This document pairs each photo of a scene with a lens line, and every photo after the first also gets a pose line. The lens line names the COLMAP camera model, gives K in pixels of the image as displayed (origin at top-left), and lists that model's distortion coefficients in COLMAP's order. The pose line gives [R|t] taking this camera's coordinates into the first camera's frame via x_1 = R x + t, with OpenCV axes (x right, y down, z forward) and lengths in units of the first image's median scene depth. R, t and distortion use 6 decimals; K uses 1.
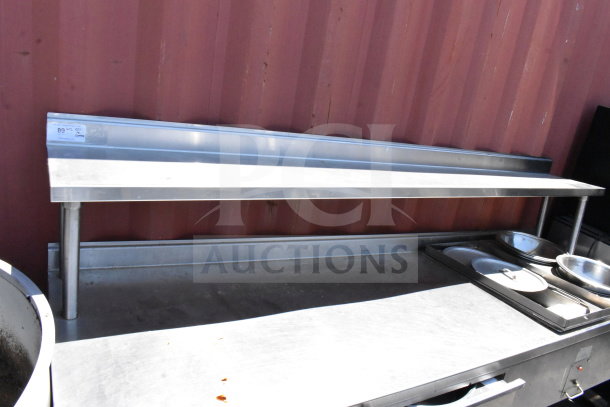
lens RADIAL K [[473.7, 0, 305.0], [0, 473.7, 203.5], [0, 0, 1]] dist [-0.098406, 0.017885]
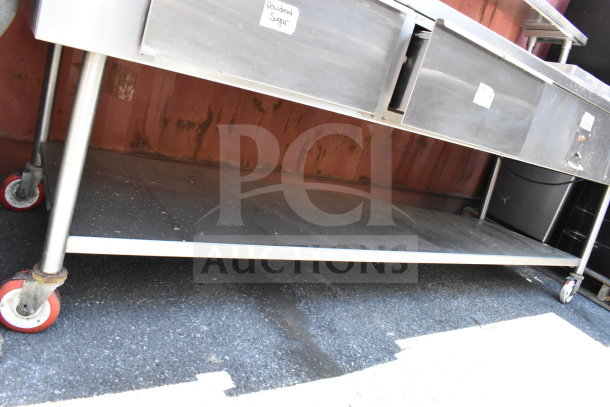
lens RADIAL K [[473.7, 0, 305.0], [0, 473.7, 203.5], [0, 0, 1]] dist [-0.098406, 0.017885]
pose [[0.985789, 0.096246, 0.137681, -0.086490], [-0.093704, 0.995290, -0.024840, 0.492268], [-0.139423, 0.011585, 0.990165, 0.094124]]
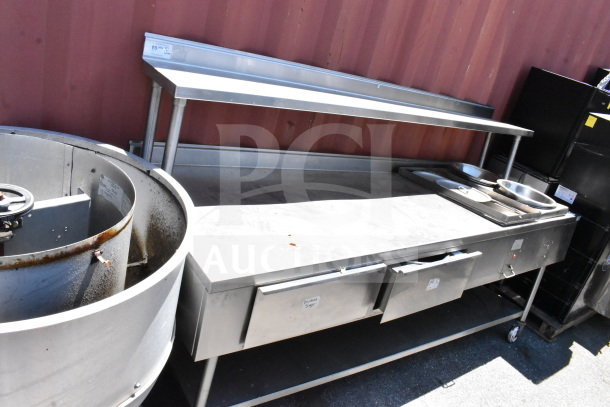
lens RADIAL K [[473.7, 0, 305.0], [0, 473.7, 203.5], [0, 0, 1]] dist [-0.098406, 0.017885]
pose [[0.987401, 0.020993, 0.156842, -0.203700], [-0.034699, 0.995763, 0.085164, 0.093044], [-0.154389, -0.089533, 0.983945, -0.228874]]
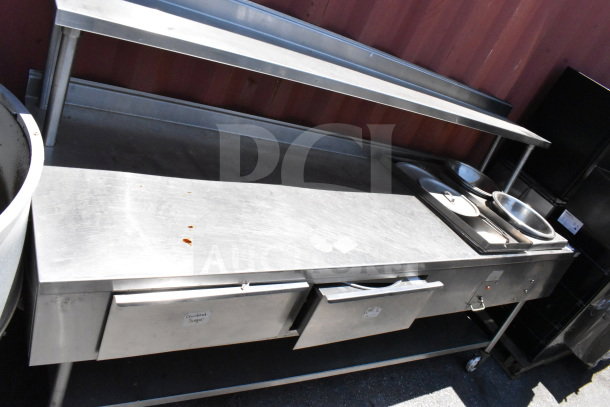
lens RADIAL K [[473.7, 0, 305.0], [0, 473.7, 203.5], [0, 0, 1]] dist [-0.098406, 0.017885]
pose [[0.969879, 0.197735, 0.142254, -0.046850], [-0.222710, 0.956379, 0.189047, 0.033159], [-0.098668, -0.215034, 0.971610, -0.051212]]
